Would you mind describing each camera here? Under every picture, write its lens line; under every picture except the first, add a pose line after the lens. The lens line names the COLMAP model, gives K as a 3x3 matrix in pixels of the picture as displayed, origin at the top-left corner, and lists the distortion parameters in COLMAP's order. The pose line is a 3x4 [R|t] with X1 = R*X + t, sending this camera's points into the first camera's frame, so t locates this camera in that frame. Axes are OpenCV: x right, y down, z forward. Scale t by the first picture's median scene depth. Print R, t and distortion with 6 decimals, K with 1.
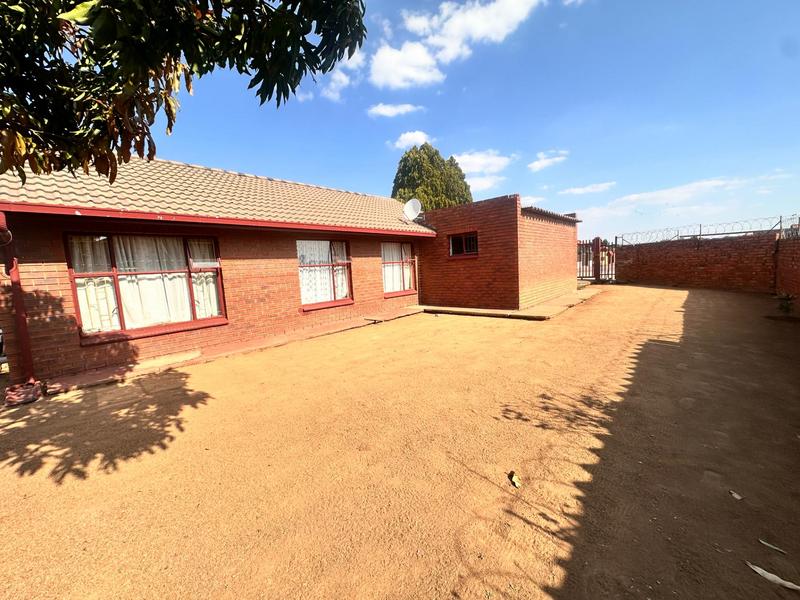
lens RADIAL K [[319.8, 0, 400.0], [0, 319.8, 300.0], [0, 0, 1]] dist [0.000233, 0.000207]
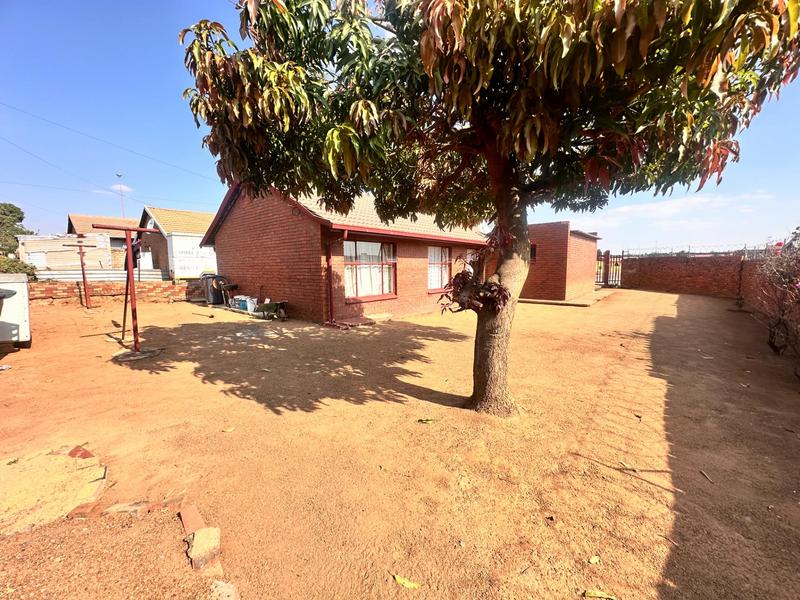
lens RADIAL K [[322.4, 0, 400.0], [0, 322.4, 300.0], [0, 0, 1]] dist [-0.000437, -0.000144]
pose [[0.998682, 0.040012, 0.032153, -0.320284], [-0.039860, 0.999191, -0.005354, 0.050388], [-0.032341, 0.004065, 0.999469, -0.326766]]
